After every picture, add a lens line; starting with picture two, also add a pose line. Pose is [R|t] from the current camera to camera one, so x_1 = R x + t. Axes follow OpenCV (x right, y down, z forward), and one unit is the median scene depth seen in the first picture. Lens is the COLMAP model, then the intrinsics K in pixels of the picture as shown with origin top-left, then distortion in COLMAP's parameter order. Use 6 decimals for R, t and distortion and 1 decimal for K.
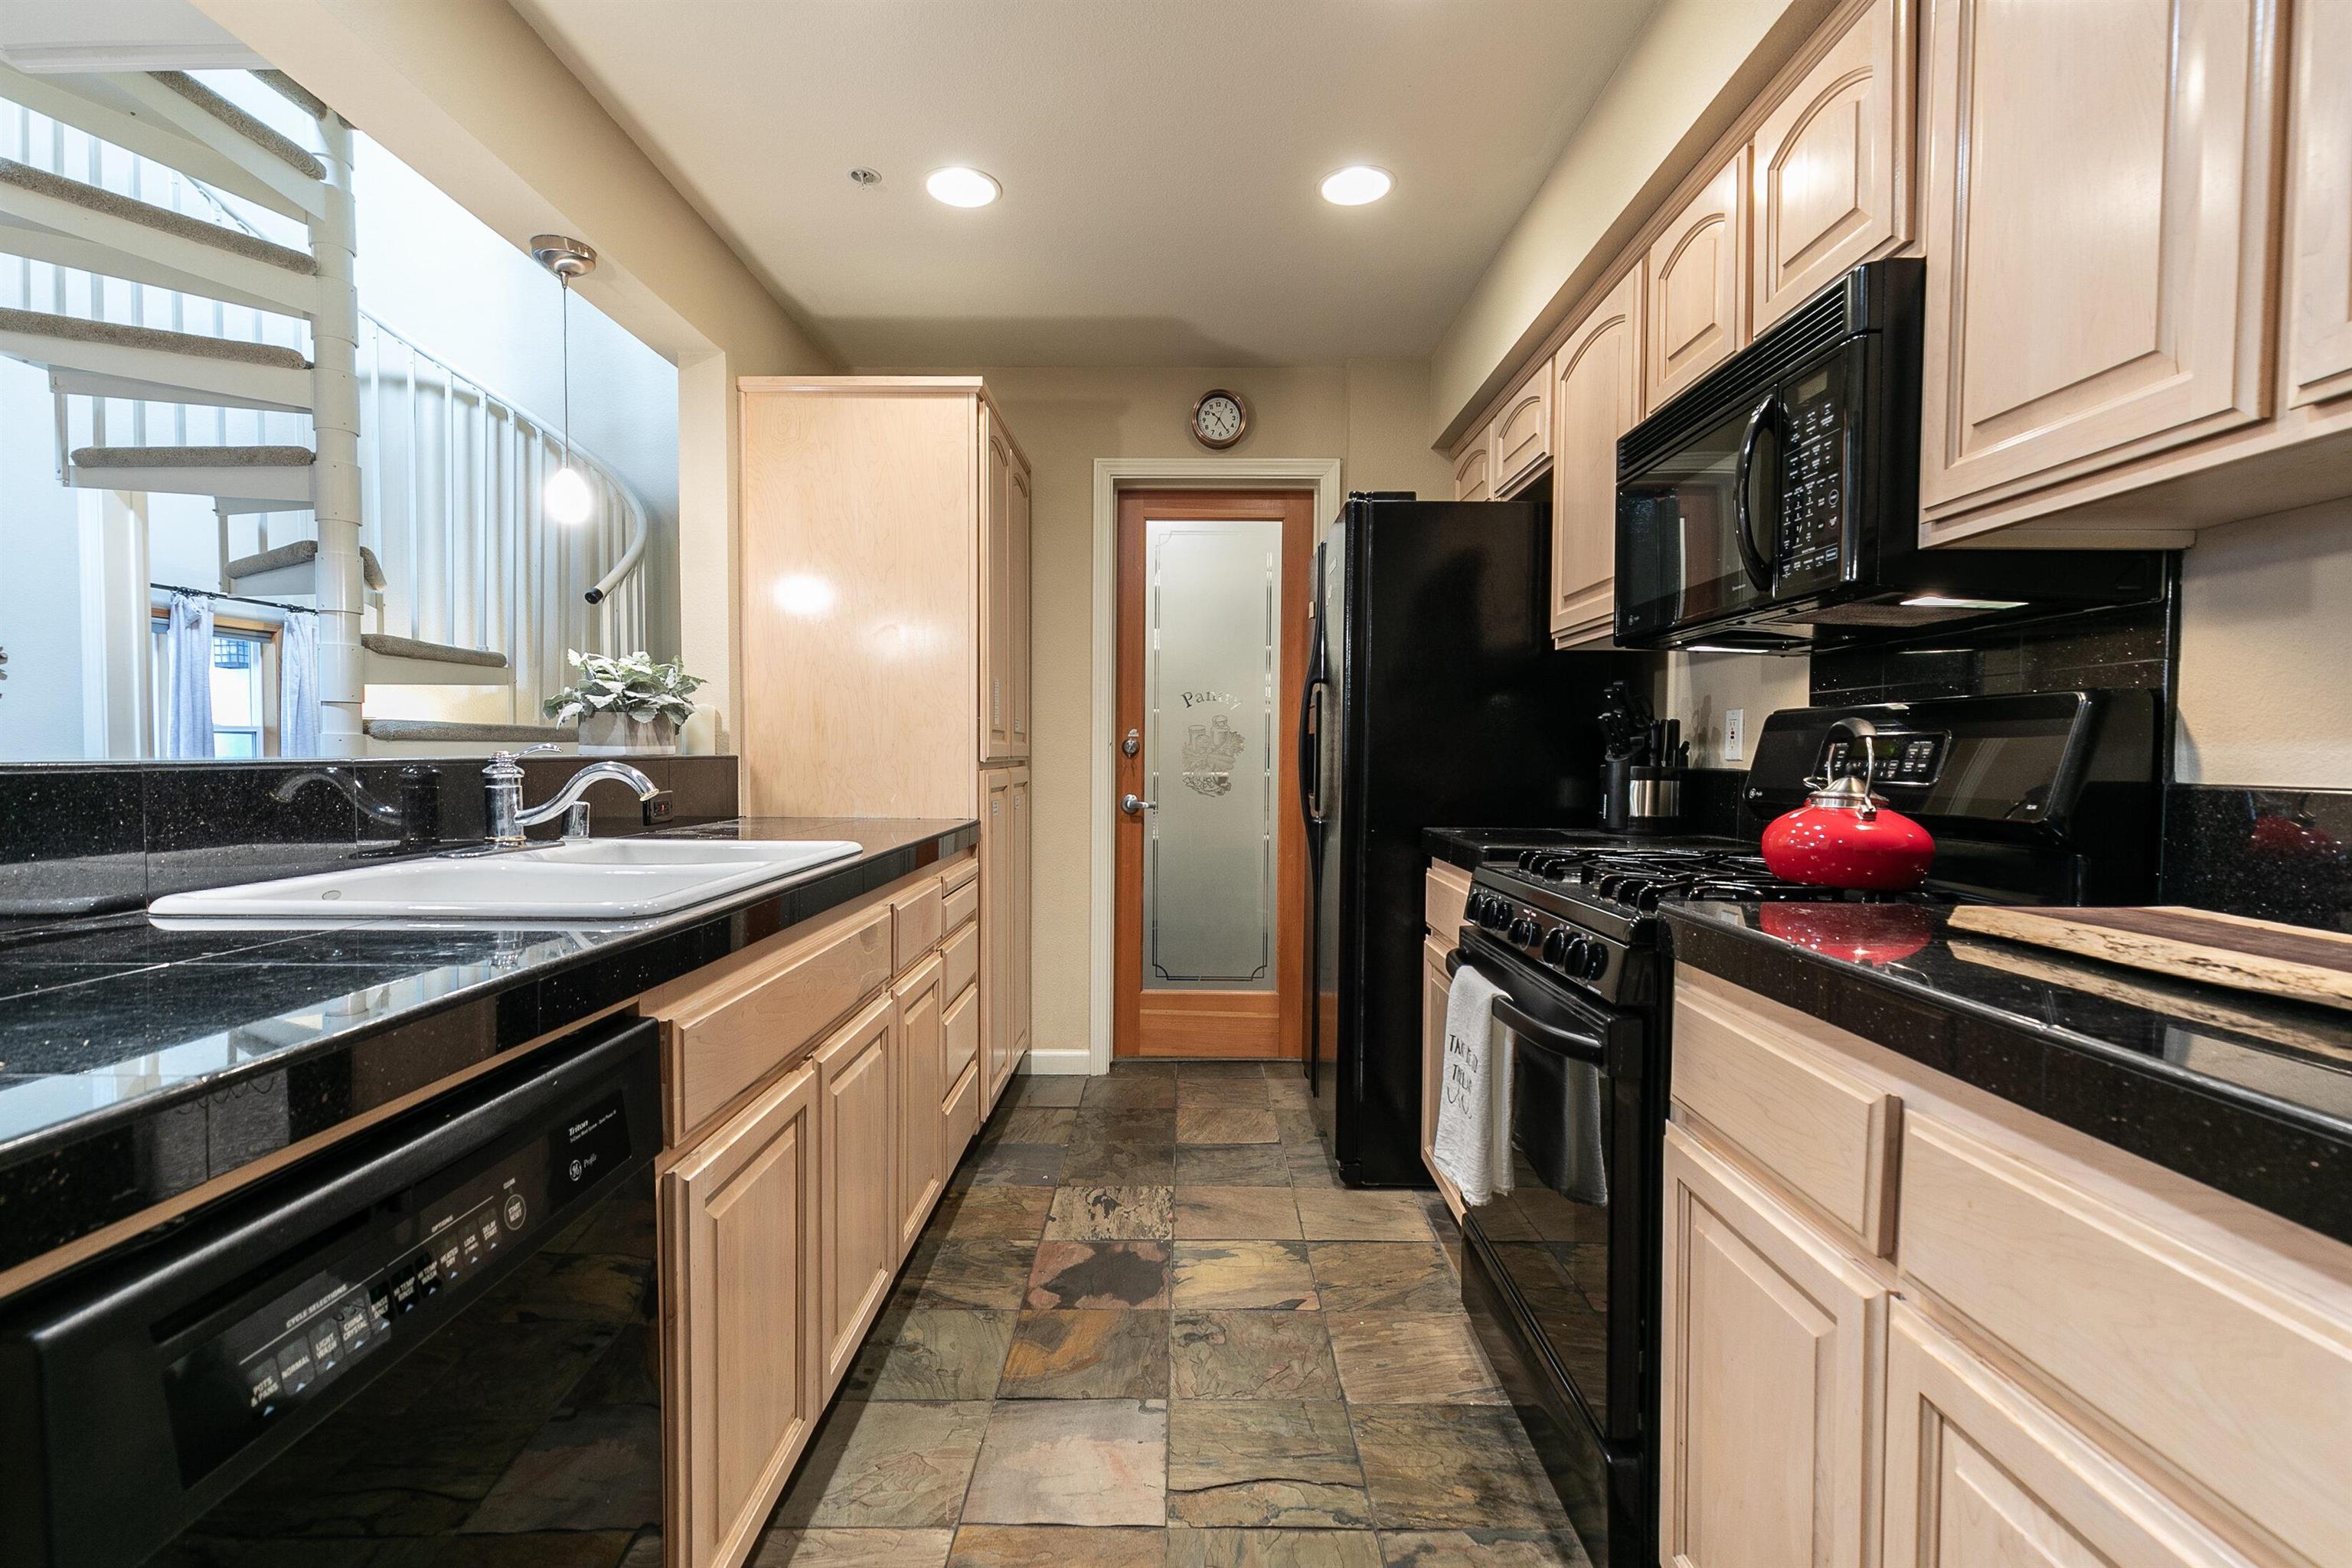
lens RADIAL K [[1050.3, 0, 1174.3], [0, 1050.3, 775.0], [0, 0, 1]] dist [-0.001894, -0.000332]
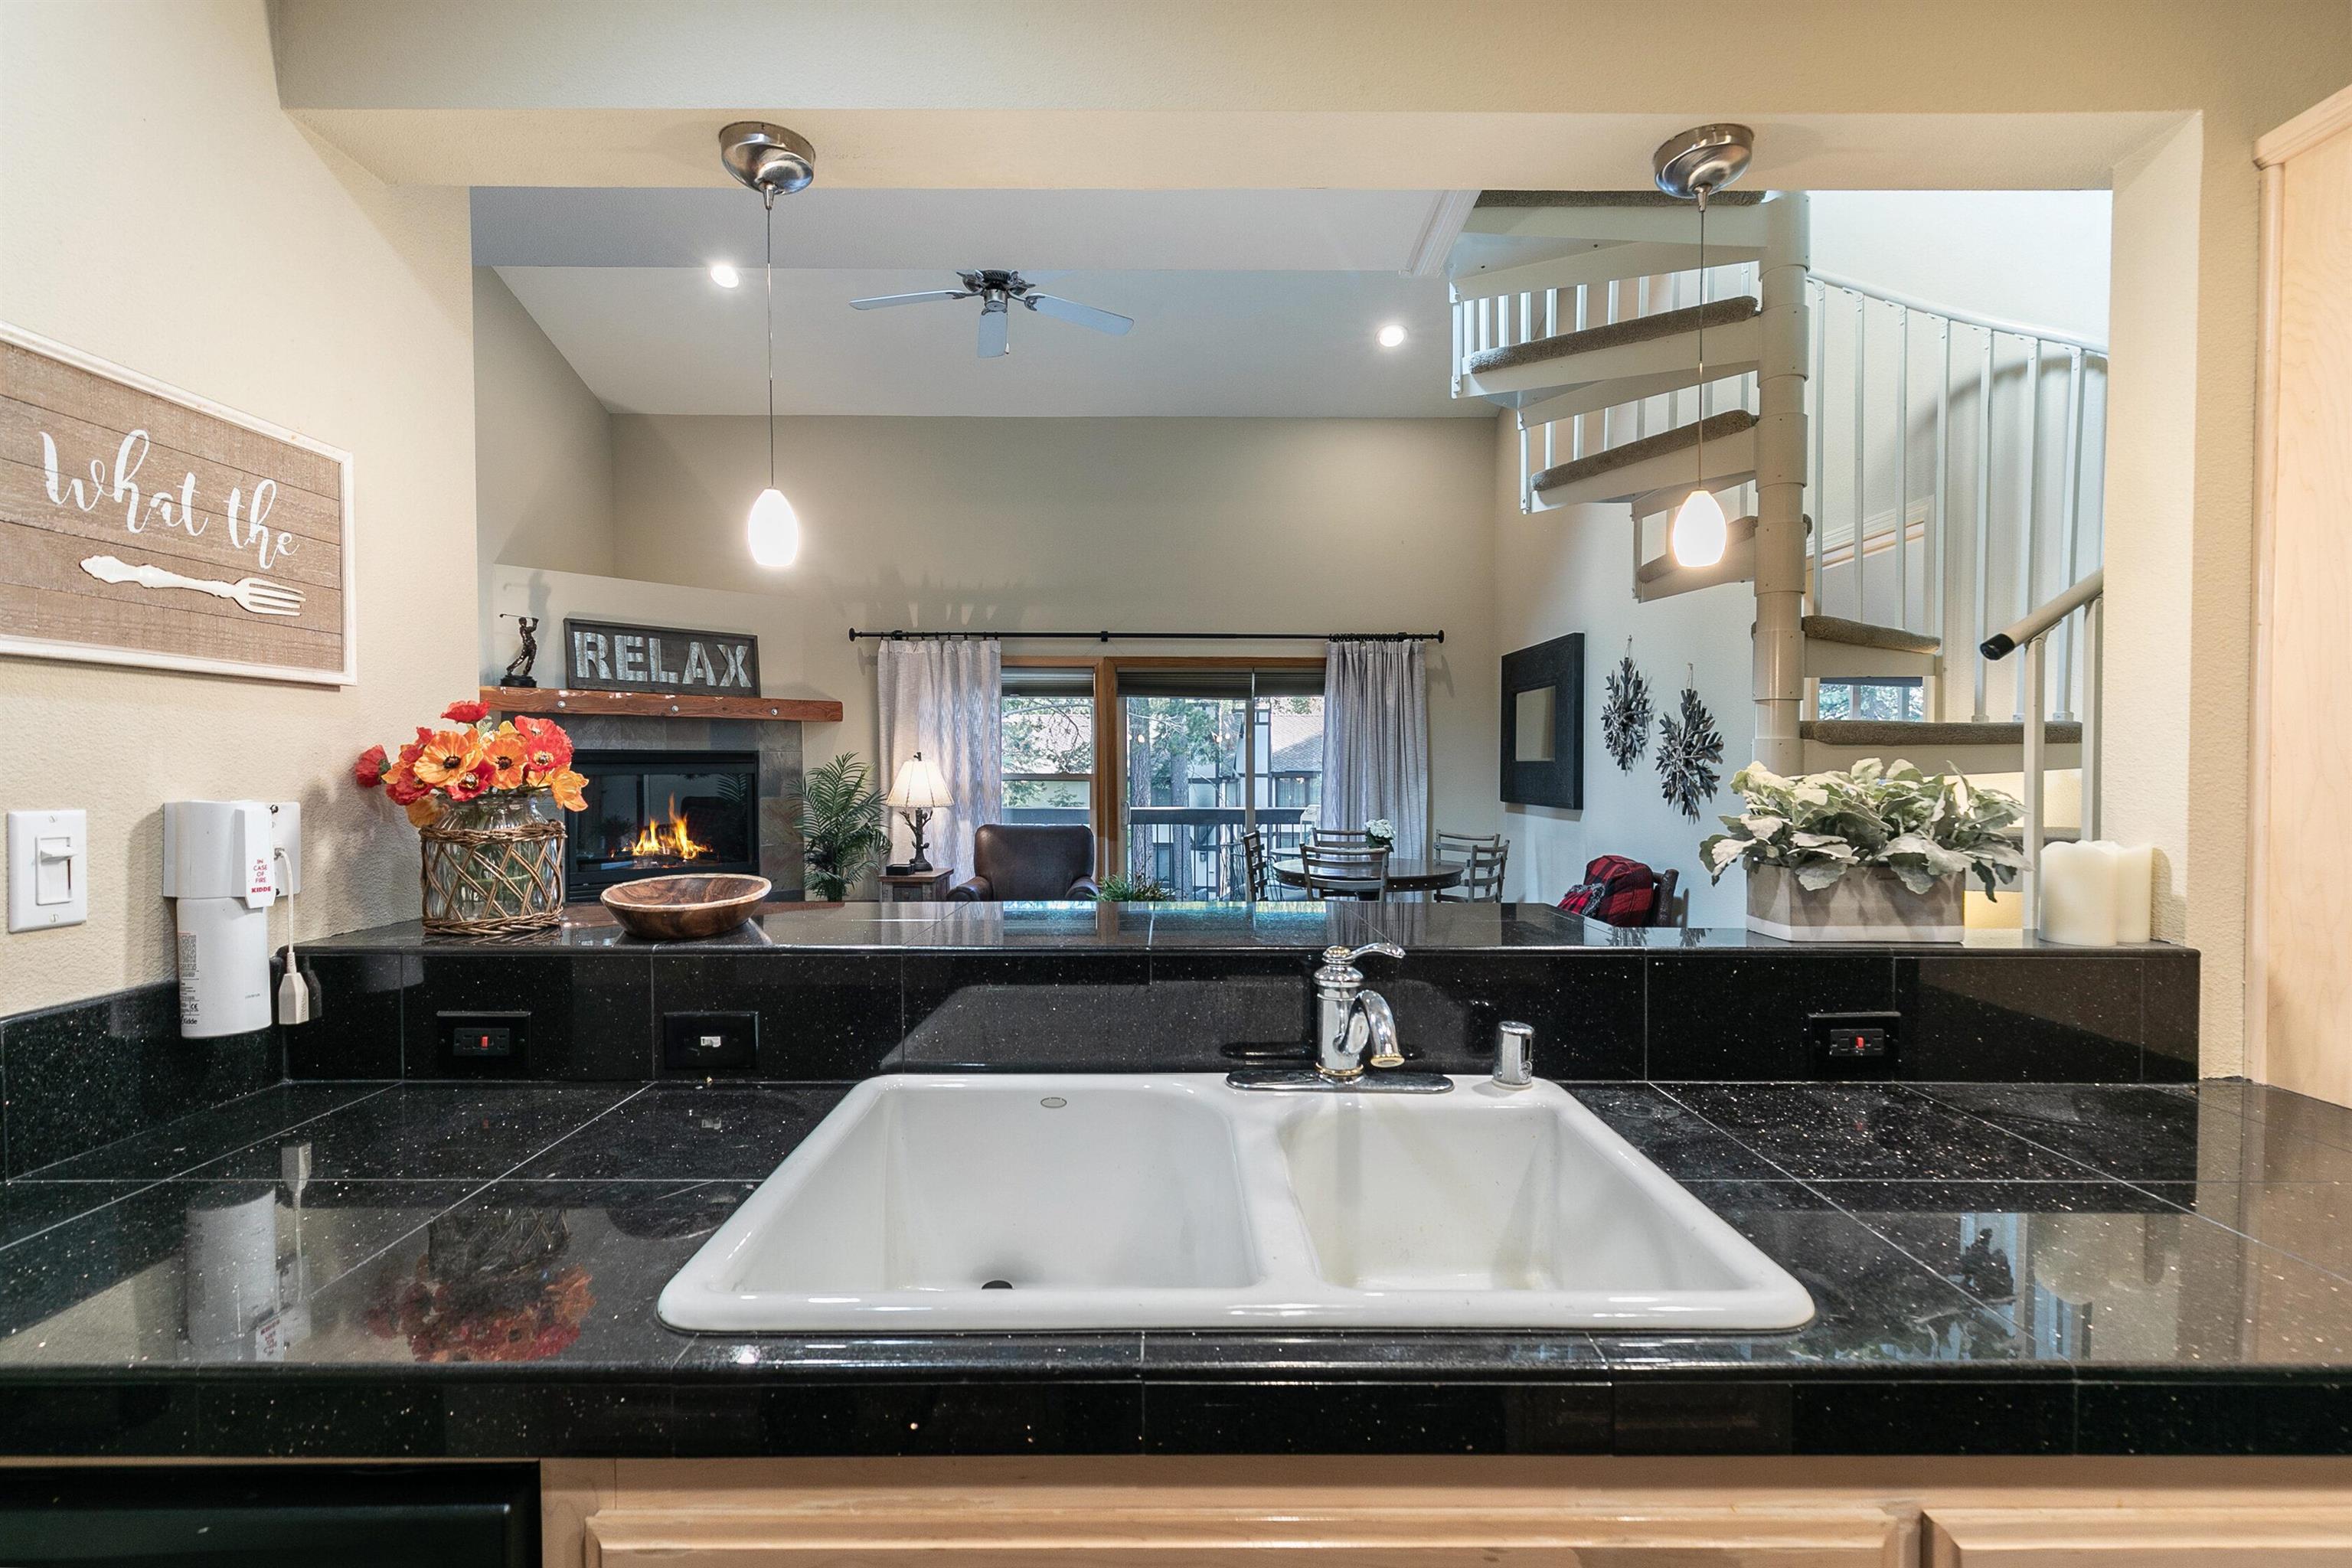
lens RADIAL K [[1050.3, 0, 1170.6], [0, 1050.3, 793.6], [0, 0, 1]] dist [-0.001894, -0.000332]
pose [[-0.010682, 0.021050, -0.999721, 0.060784], [-0.026984, 0.999408, 0.021332, -0.085990], [0.999579, 0.027204, -0.010108, 0.531268]]
